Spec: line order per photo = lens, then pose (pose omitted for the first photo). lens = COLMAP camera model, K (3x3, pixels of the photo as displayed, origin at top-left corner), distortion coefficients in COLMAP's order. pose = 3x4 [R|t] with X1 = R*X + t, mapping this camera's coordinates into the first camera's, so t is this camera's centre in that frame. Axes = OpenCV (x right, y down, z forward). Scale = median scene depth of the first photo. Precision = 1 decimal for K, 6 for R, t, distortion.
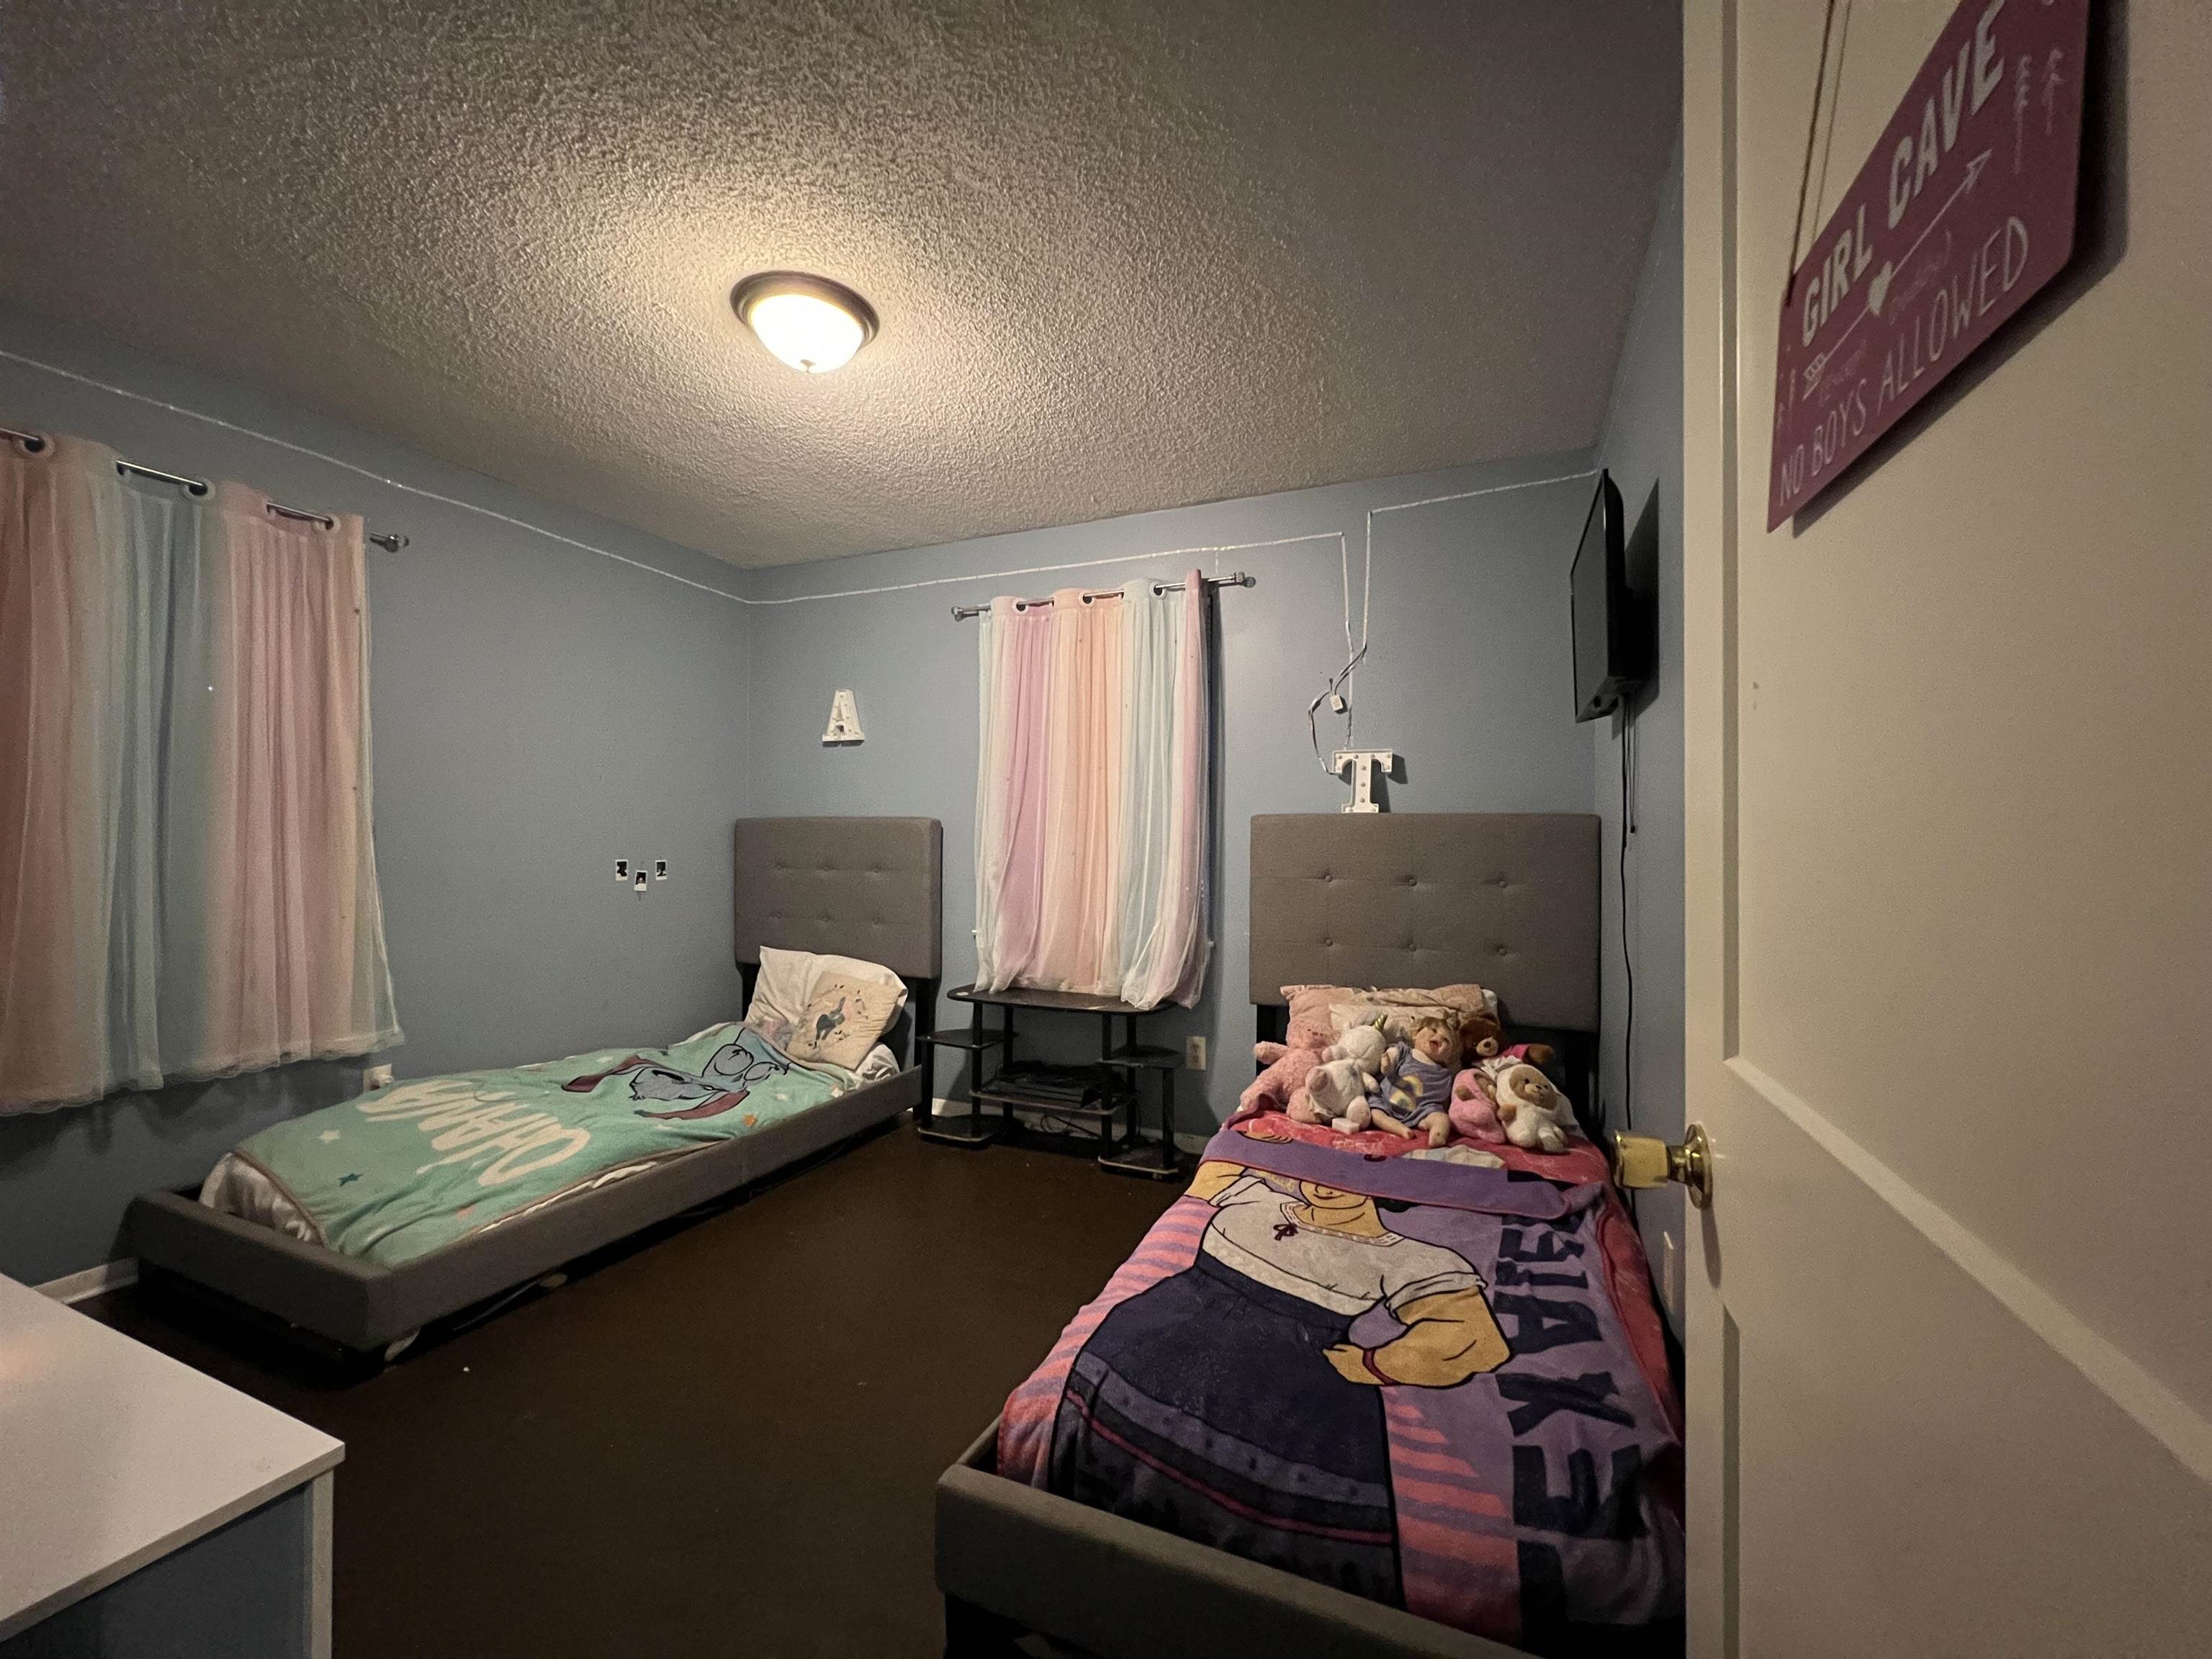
lens RADIAL K [[886.4, 0, 1103.8], [0, 886.4, 839.3], [0, 0, 1]] dist [-0.002356, 0.000997]
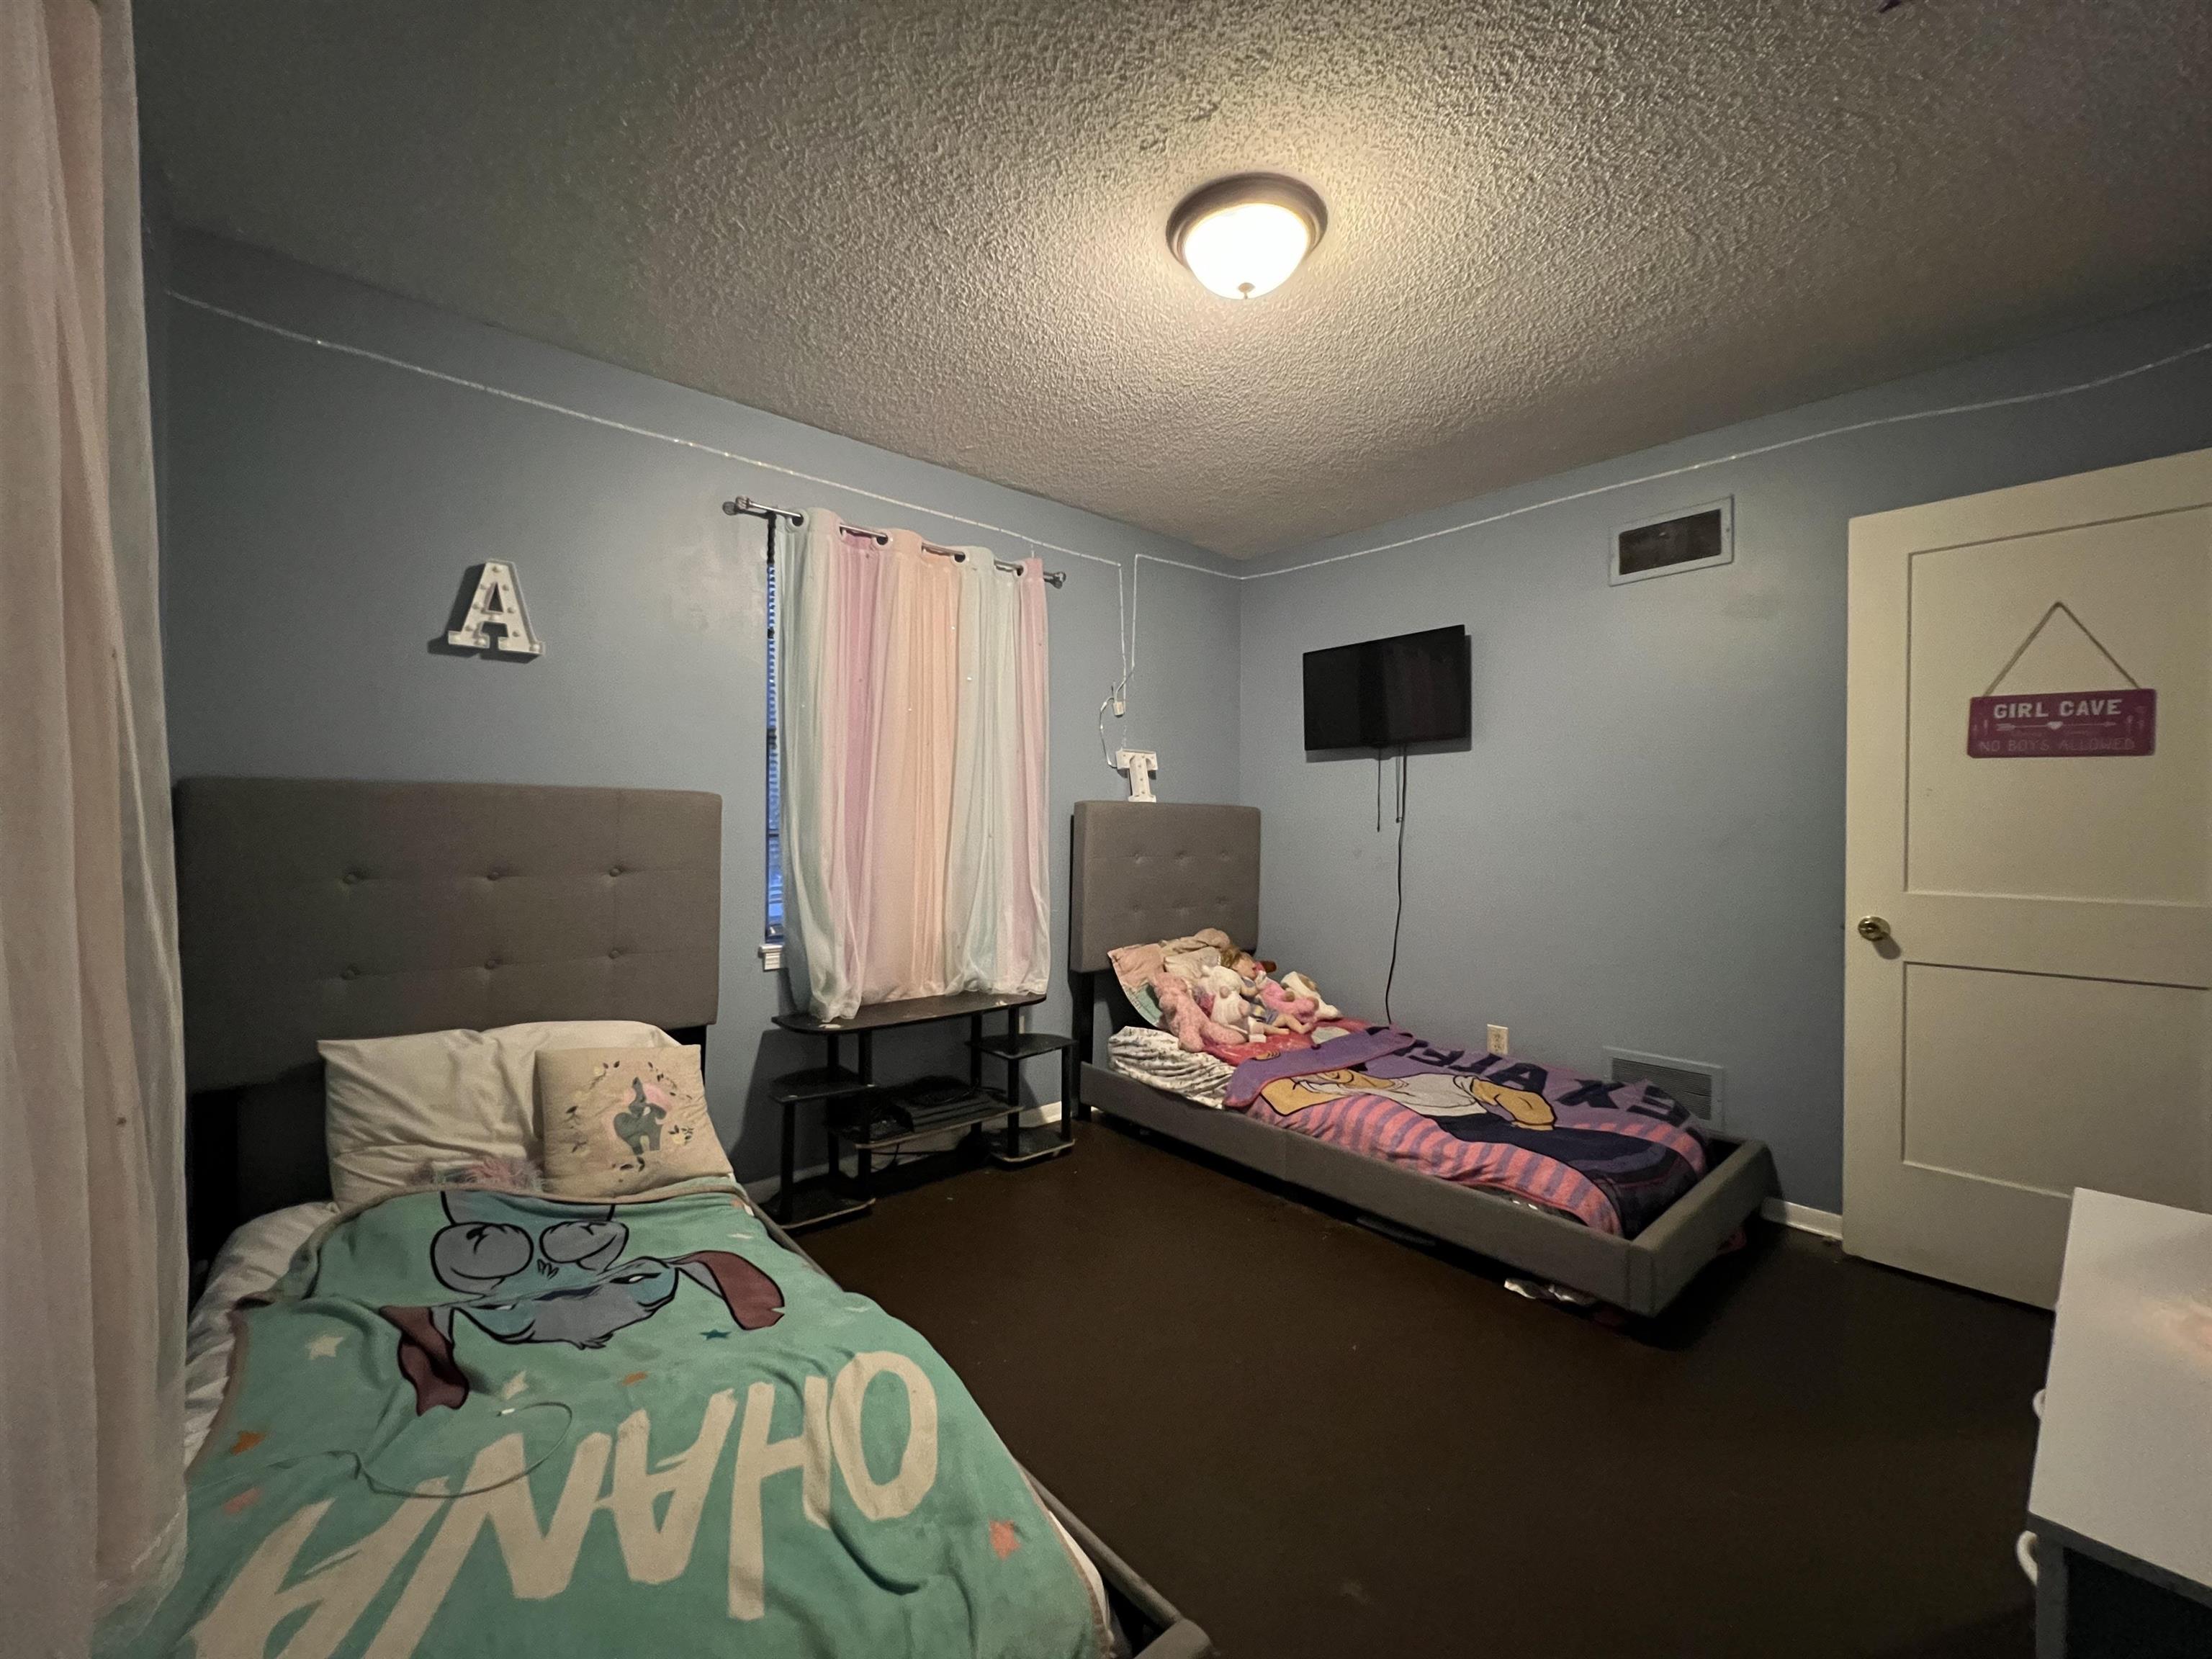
lens RADIAL K [[886.4, 0, 1109.6], [0, 886.4, 834.6], [0, 0, 1]] dist [-0.002356, 0.000997]
pose [[0.424047, -0.013373, 0.905541, -0.993576], [-0.004991, 0.999841, 0.017103, -0.005863], [-0.905626, -0.011772, 0.423913, 0.614700]]
